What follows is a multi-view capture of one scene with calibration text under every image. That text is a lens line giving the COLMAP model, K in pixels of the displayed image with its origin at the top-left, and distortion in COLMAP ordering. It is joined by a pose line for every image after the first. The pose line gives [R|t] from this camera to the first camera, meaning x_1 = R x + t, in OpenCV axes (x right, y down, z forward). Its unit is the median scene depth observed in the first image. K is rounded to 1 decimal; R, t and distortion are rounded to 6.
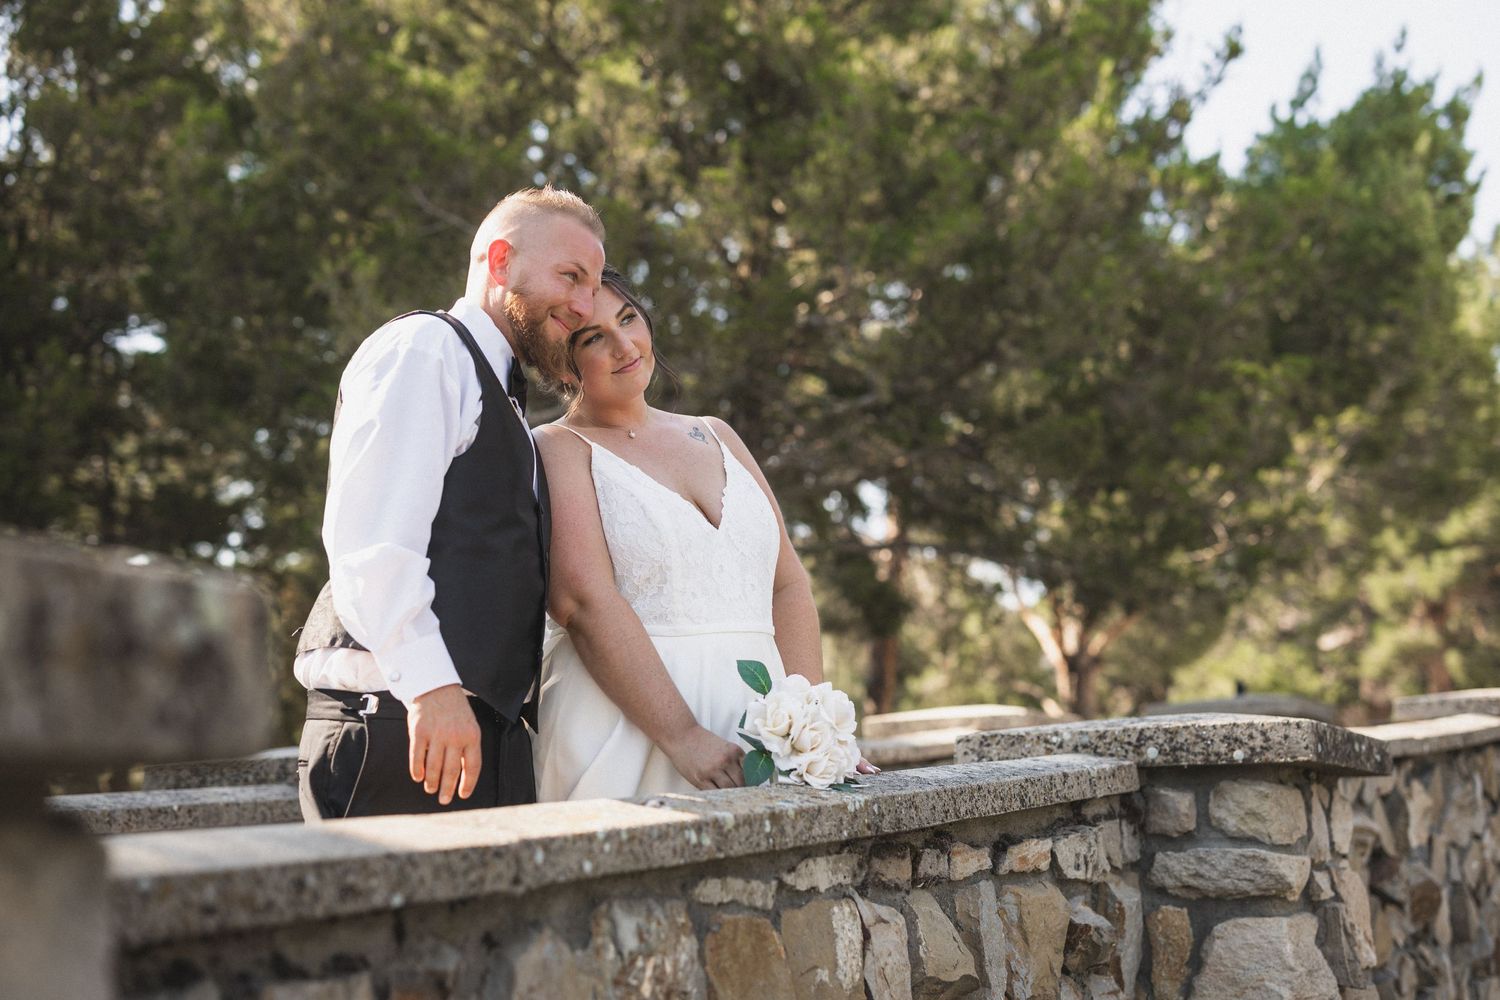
lens RADIAL K [[2051.2, 0, 747.1], [0, 2051.2, 497.0], [0, 0, 1]] dist [0.023276, 0.000000]
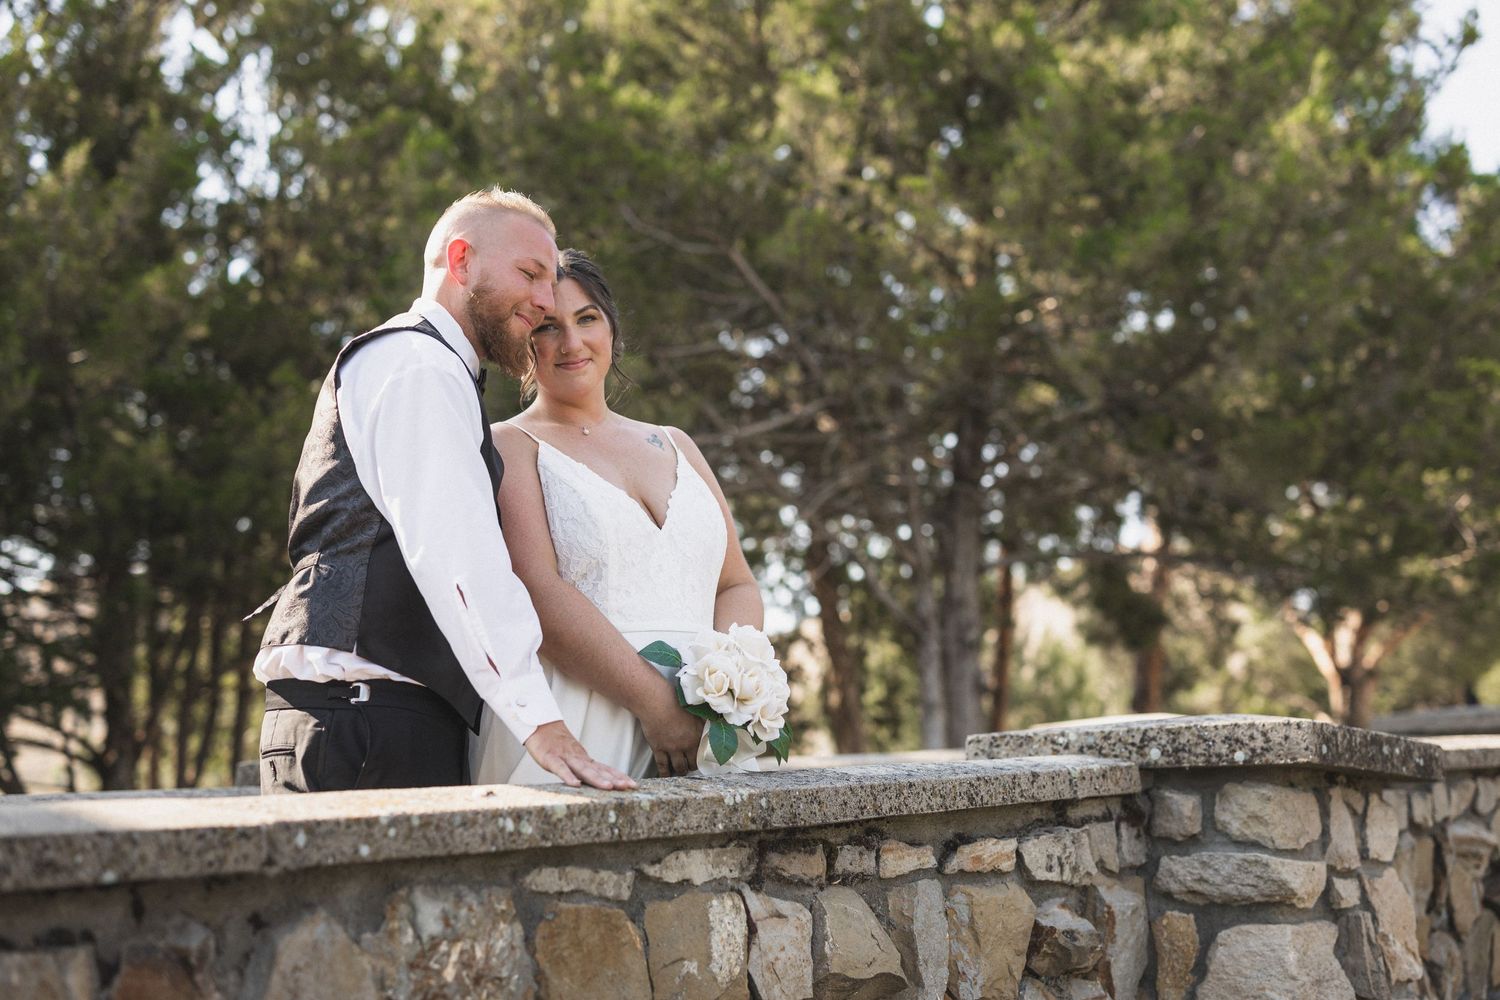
lens RADIAL K [[2051.2, 0, 757.7], [0, 2051.2, 503.5], [0, 0, 1]] dist [0.023276, 0.000000]
pose [[0.990667, -0.011444, -0.135823, 0.145174], [0.010919, 0.999930, -0.004612, 0.008261], [0.135866, 0.003086, 0.990722, 0.008524]]
